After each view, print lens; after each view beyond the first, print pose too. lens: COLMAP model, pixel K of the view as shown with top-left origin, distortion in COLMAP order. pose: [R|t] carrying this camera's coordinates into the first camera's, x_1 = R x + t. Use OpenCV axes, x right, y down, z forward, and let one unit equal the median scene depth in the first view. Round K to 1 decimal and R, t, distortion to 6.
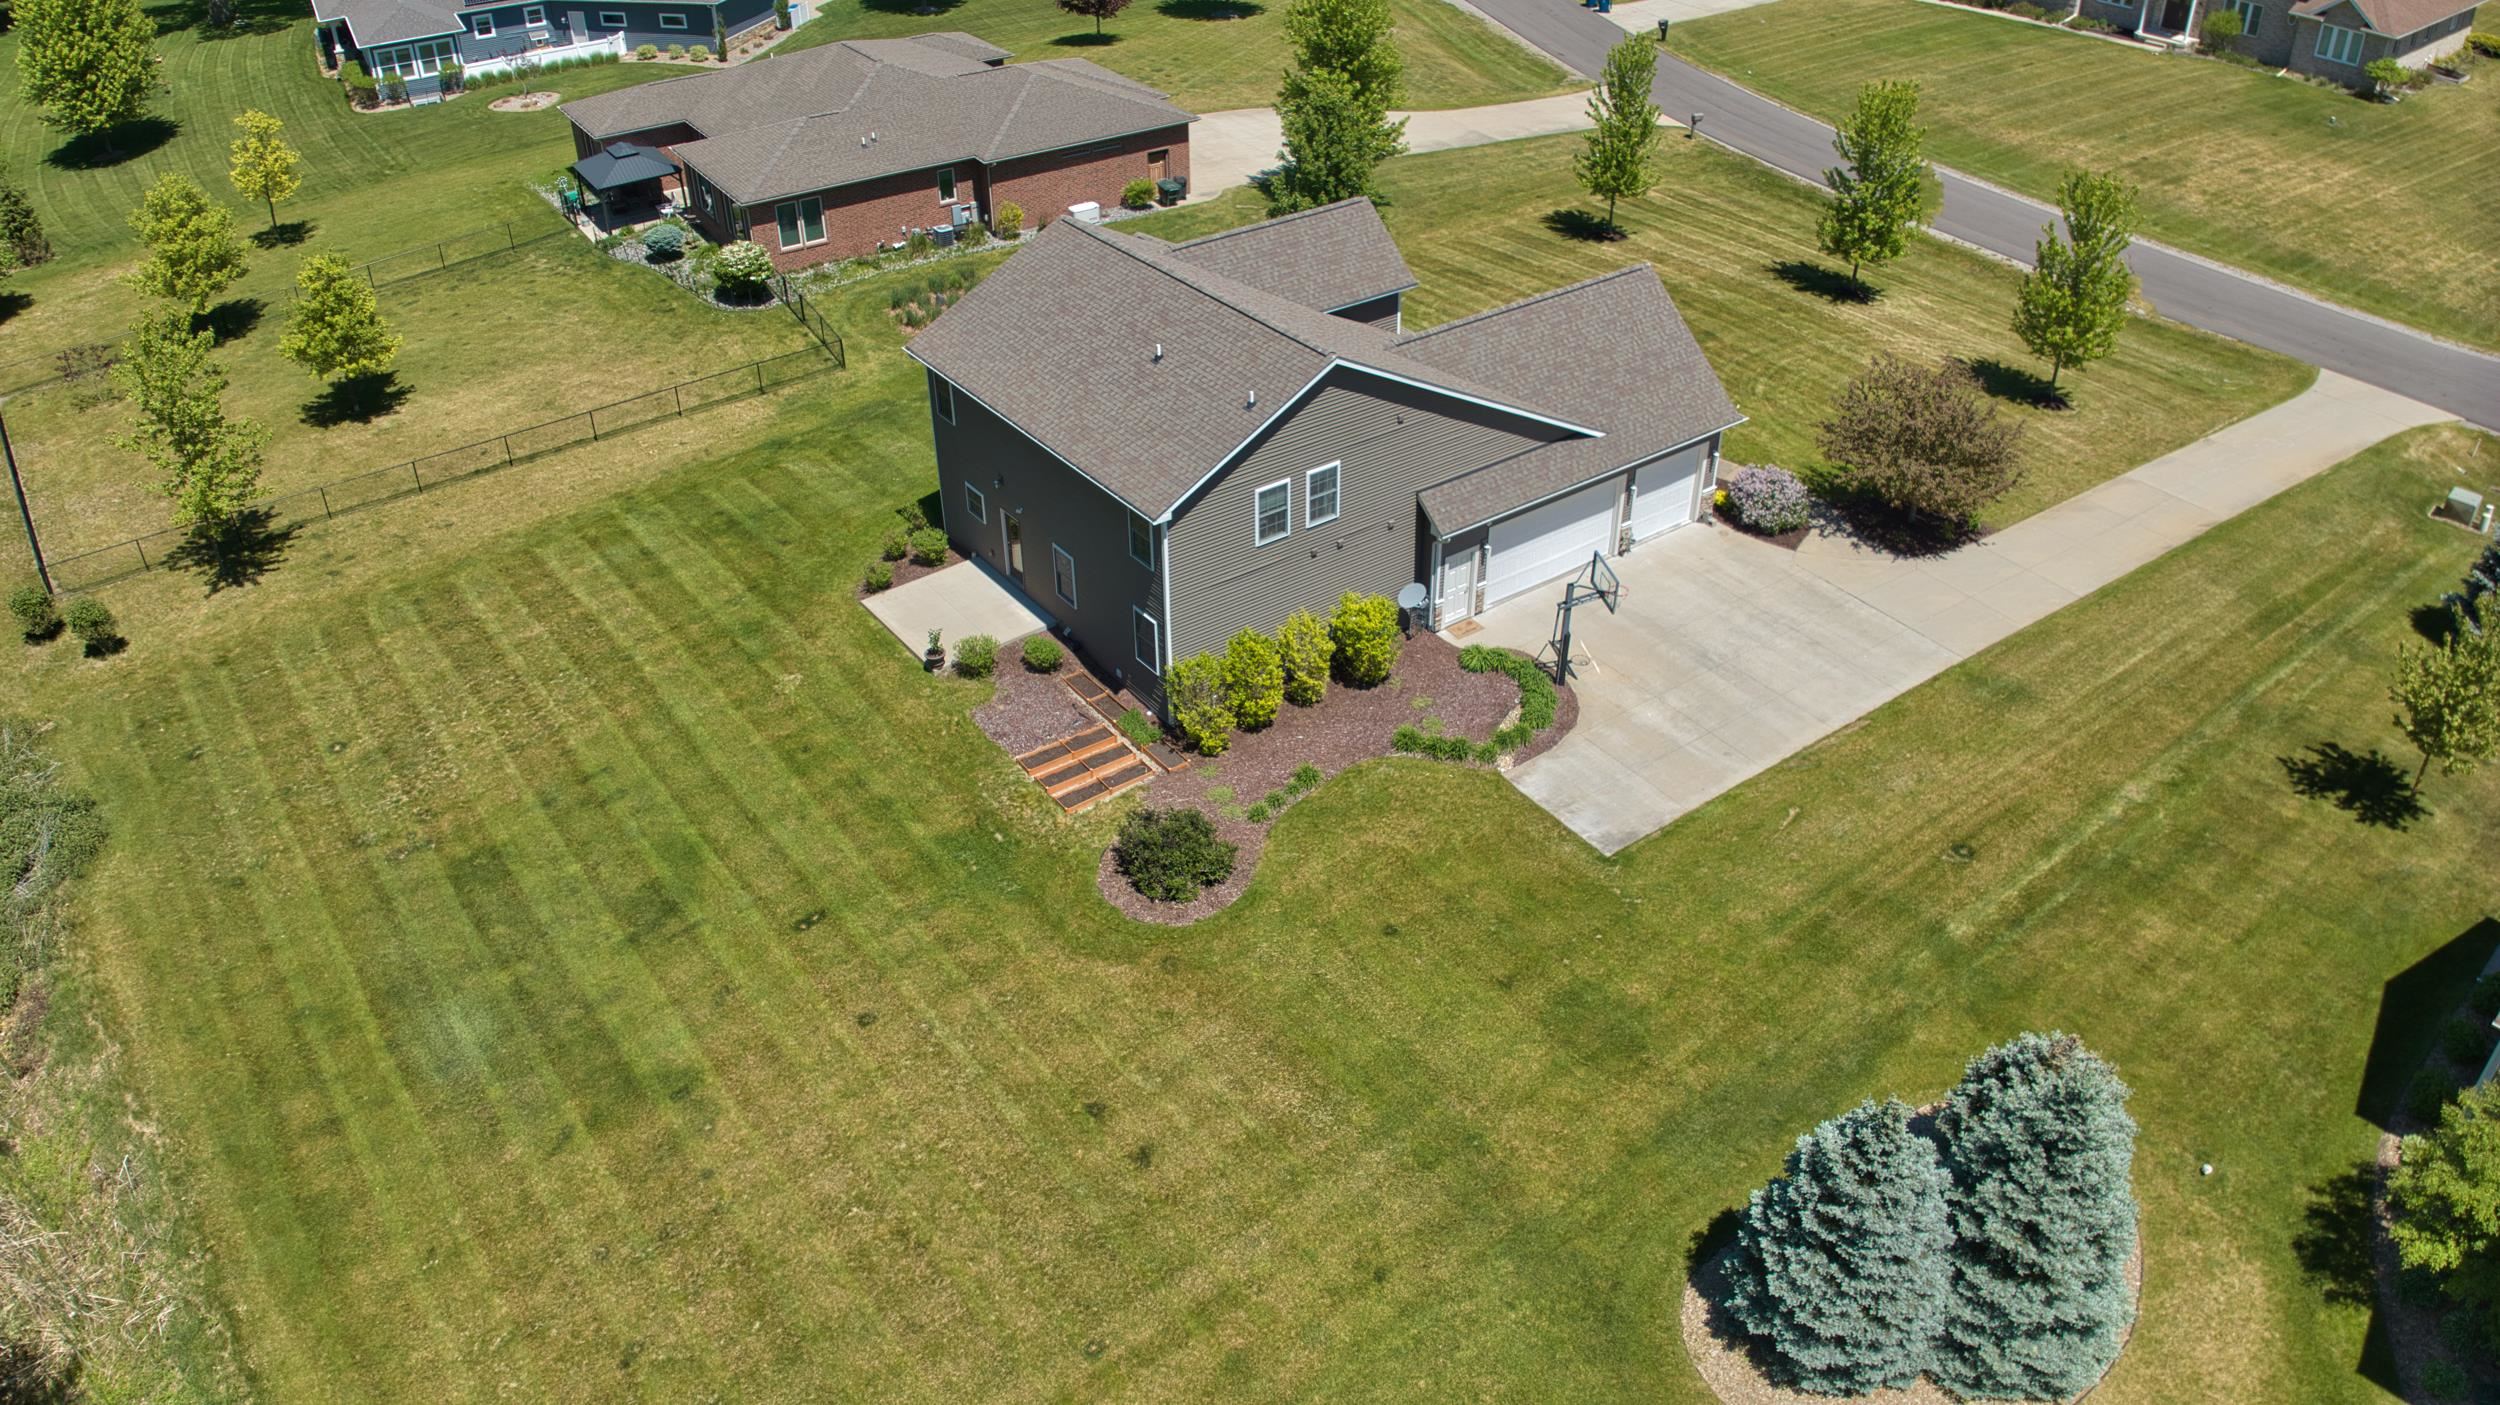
lens RADIAL K [[1746.1, 0, 1230.0], [0, 1746.1, 678.5], [0, 0, 1]] dist [-0.081035, -0.039670]
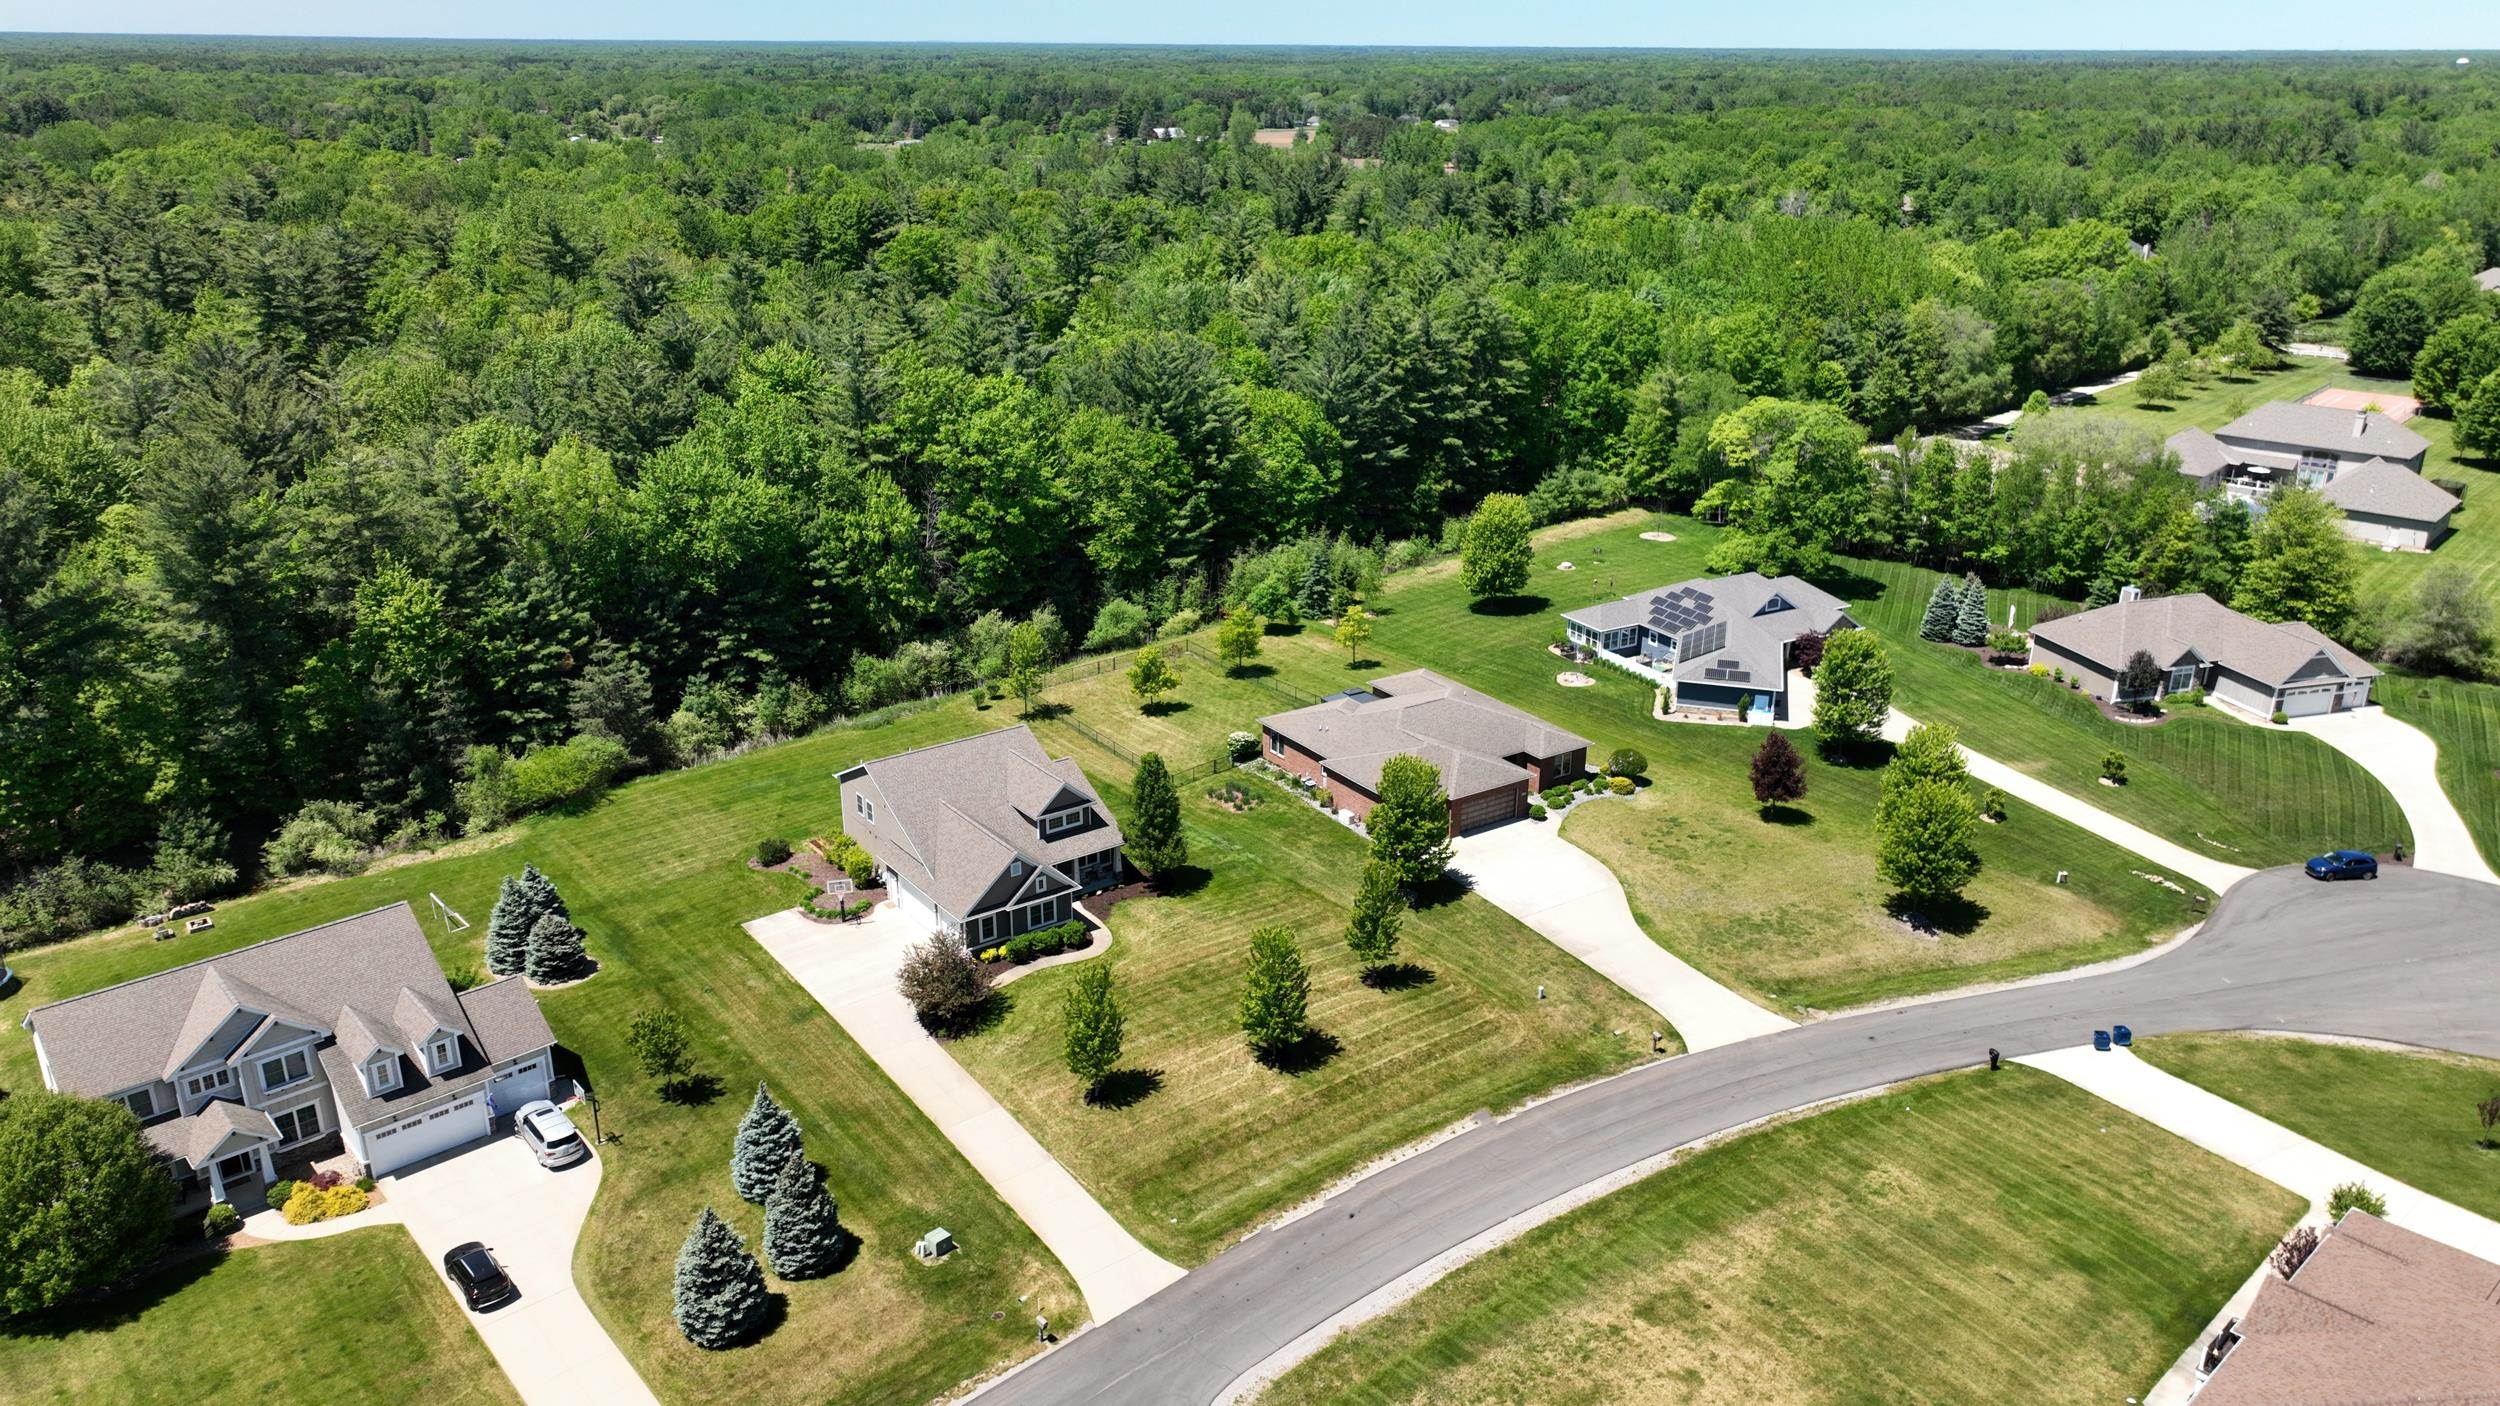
lens RADIAL K [[1746.1, 0, 1313.8], [0, 1746.1, 662.2], [0, 0, 1]] dist [-0.081035, -0.039670]
pose [[0.053773, 0.340202, -0.938813, 2.382486], [-0.575014, 0.779196, 0.249425, -1.269523], [0.816374, 0.526419, 0.237521, 0.734664]]
